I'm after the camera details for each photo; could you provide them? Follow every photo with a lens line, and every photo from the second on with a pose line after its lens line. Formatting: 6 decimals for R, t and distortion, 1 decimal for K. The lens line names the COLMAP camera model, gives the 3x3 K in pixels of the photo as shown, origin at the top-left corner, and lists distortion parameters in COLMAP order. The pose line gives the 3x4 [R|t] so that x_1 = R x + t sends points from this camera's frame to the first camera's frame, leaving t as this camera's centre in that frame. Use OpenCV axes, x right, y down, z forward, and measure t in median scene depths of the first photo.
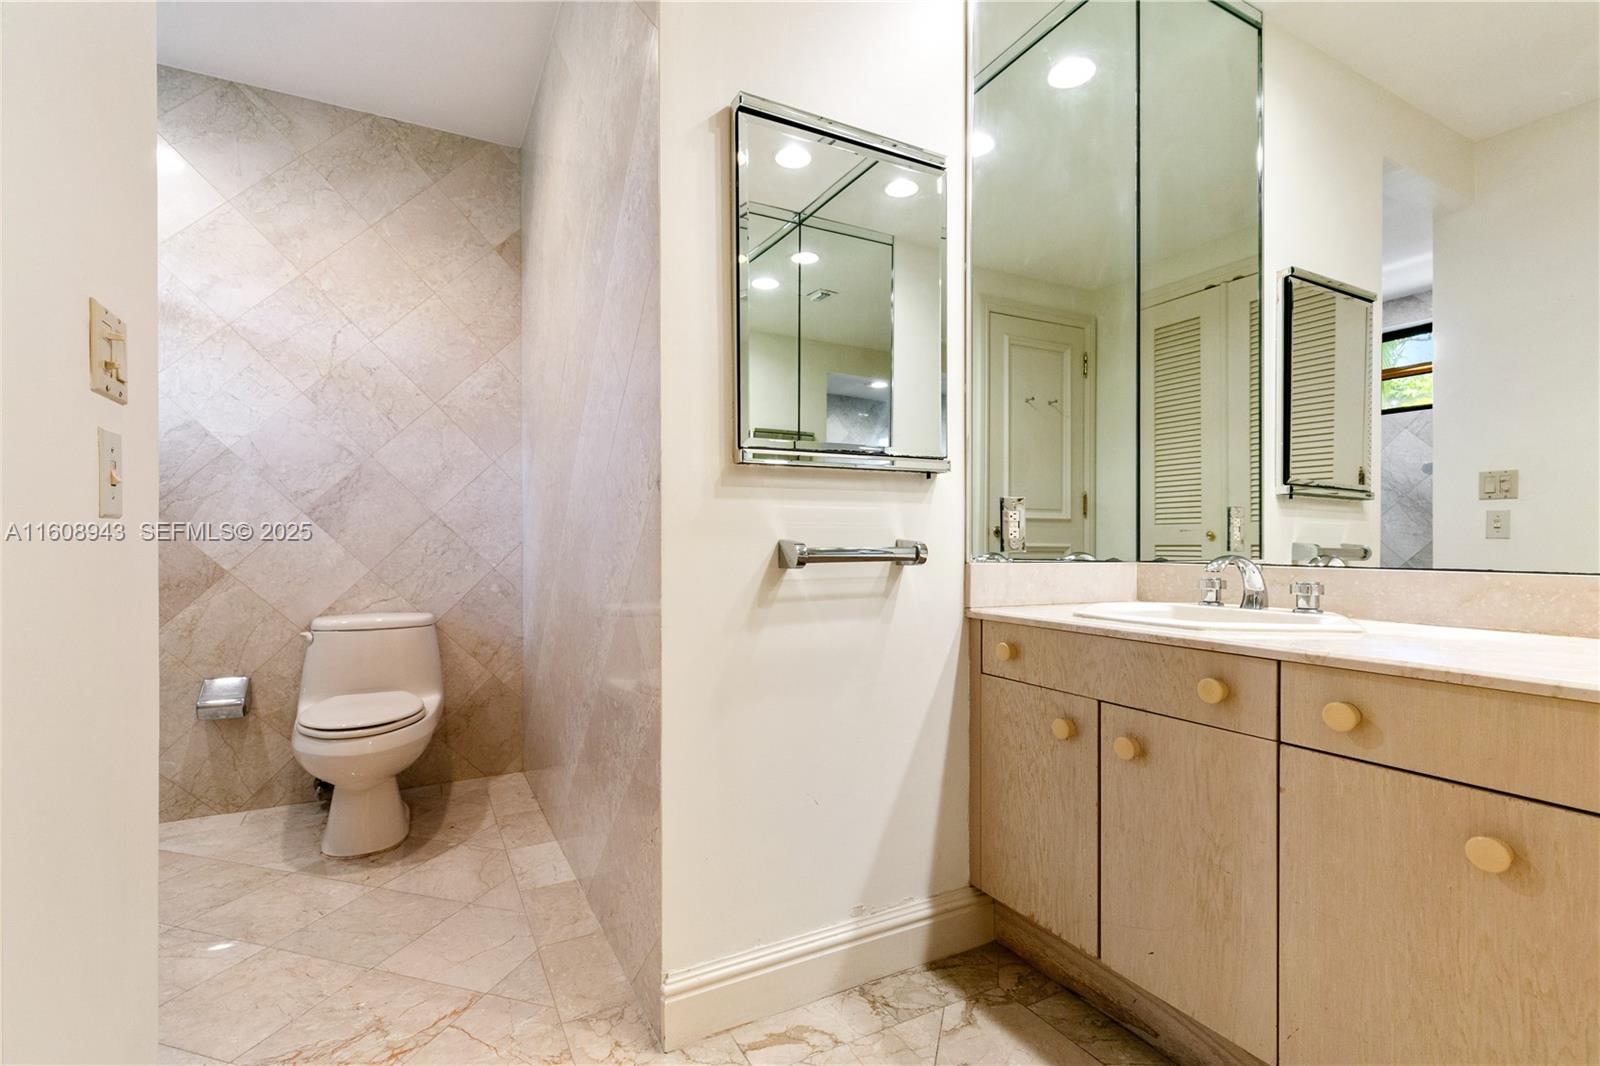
lens RADIAL K [[741.9, 0, 802.8], [0, 741.9, 537.4], [0, 0, 1]] dist [0.005258, -0.001356]
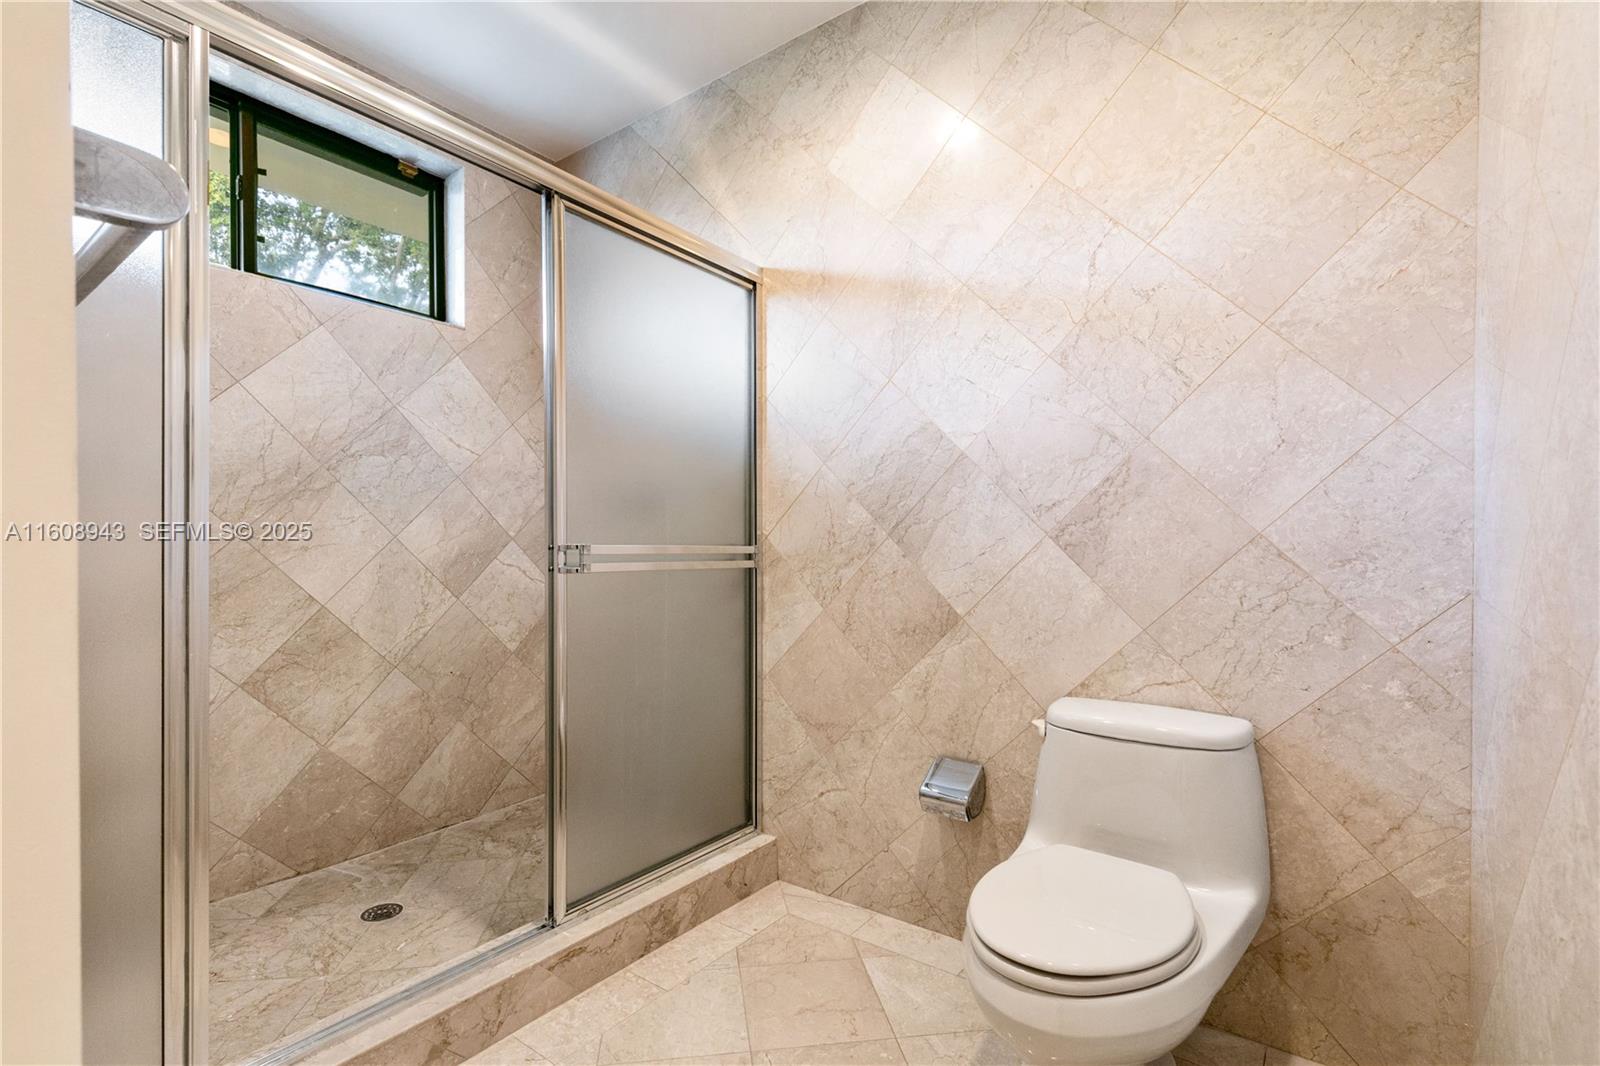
lens RADIAL K [[741.9, 0, 769.6], [0, 741.9, 561.0], [0, 0, 1]] dist [0.005258, -0.001356]
pose [[0.415942, 0.011318, -0.909321, -0.165620], [-0.006128, 0.999935, 0.009643, -0.015525], [0.909370, 0.001562, 0.415984, 0.481534]]
